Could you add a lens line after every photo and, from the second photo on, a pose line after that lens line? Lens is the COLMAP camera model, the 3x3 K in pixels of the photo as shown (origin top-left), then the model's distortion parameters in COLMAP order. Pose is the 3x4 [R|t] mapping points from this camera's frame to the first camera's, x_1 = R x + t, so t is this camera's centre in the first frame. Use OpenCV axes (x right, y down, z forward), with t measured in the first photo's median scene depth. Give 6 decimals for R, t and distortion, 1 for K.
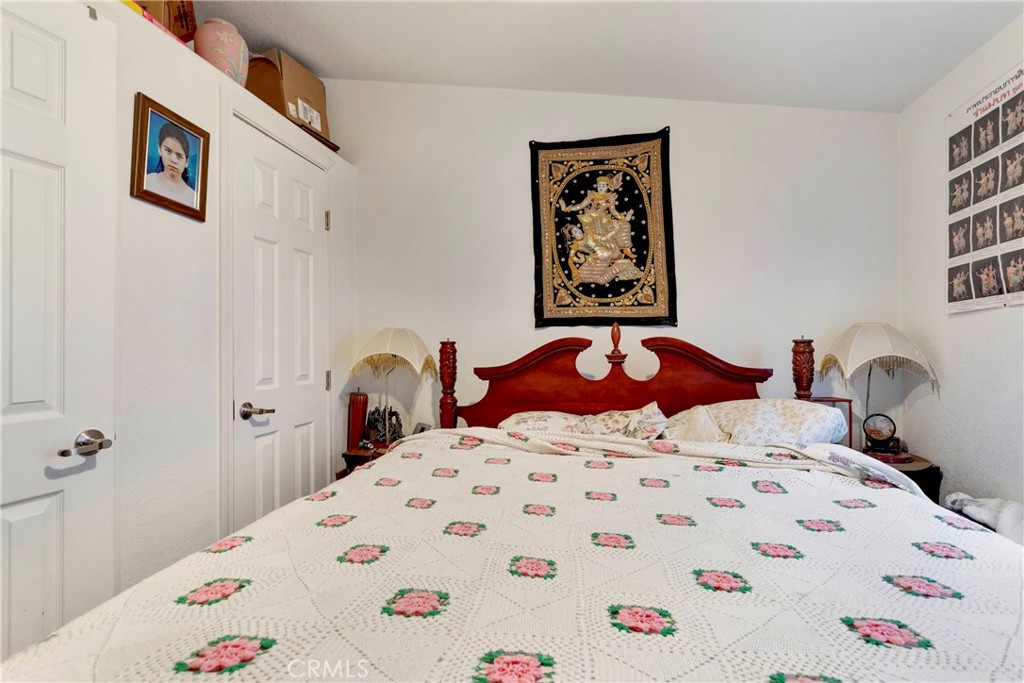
lens RADIAL K [[489.6, 0, 530.4], [0, 489.6, 344.3], [0, 0, 1]] dist [-0.012751, 0.000658]
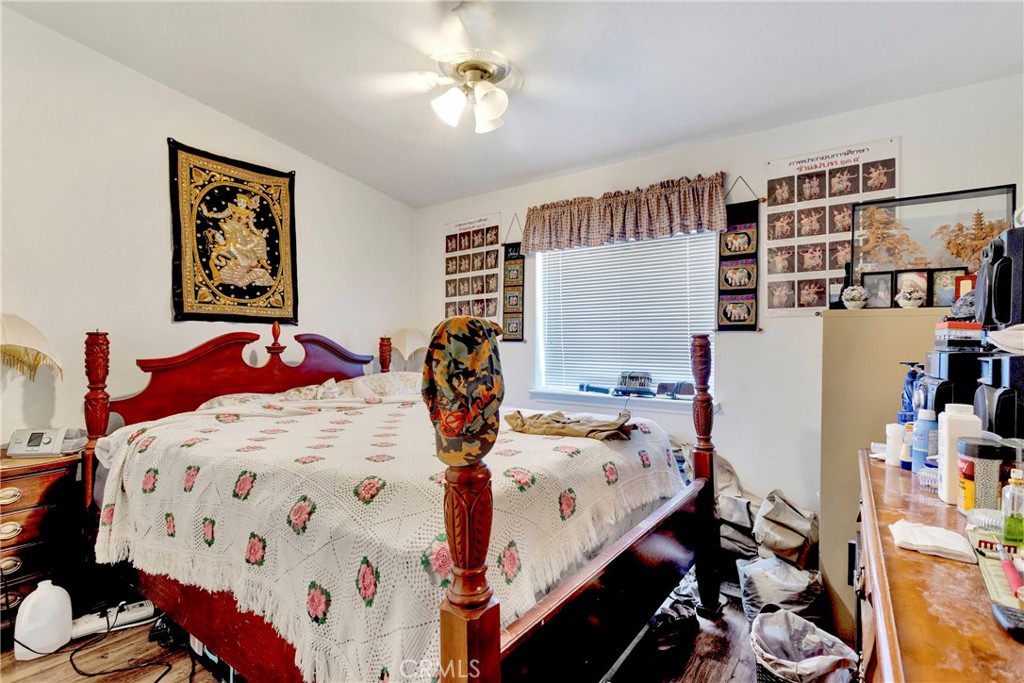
lens RADIAL K [[489.6, 0, 530.4], [0, 489.6, 344.3], [0, 0, 1]] dist [-0.012751, 0.000658]
pose [[0.427570, 0.005665, 0.903964, -0.610403], [-0.010303, 0.999946, -0.001393, 0.008841], [-0.903923, -0.008717, 0.427605, -0.122432]]
